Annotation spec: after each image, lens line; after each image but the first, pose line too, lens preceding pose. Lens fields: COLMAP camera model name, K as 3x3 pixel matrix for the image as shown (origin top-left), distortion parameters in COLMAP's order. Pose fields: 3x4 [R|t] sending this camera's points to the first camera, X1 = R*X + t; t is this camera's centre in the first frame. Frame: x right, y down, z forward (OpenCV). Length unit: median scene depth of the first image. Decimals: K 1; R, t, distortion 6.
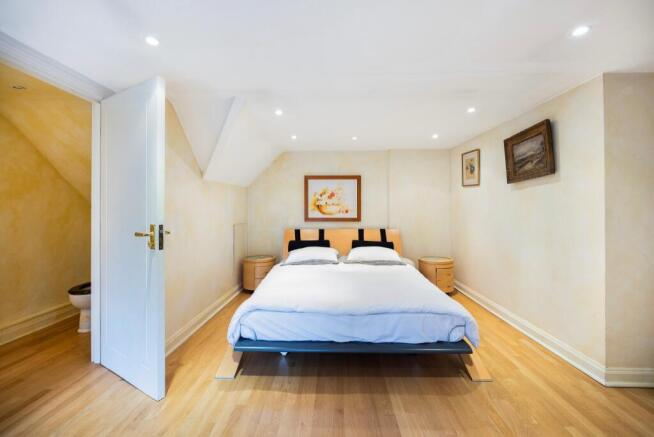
lens RADIAL K [[271.2, 0, 324.3], [0, 271.2, 205.8], [0, 0, 1]] dist [-0.002551, 0.000869]
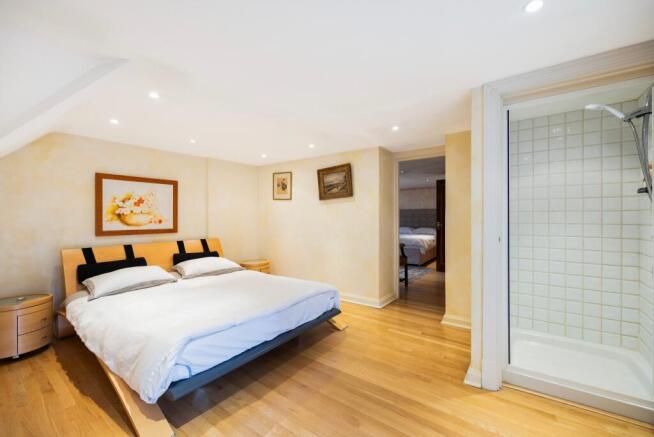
lens RADIAL K [[271.2, 0, 326.1], [0, 271.2, 218.4], [0, 0, 1]] dist [-0.002551, 0.000869]
pose [[0.569992, -0.004755, 0.821636, -0.517802], [-0.004014, 0.999955, 0.008571, 0.002715], [-0.821640, -0.008183, 0.569948, 0.144557]]
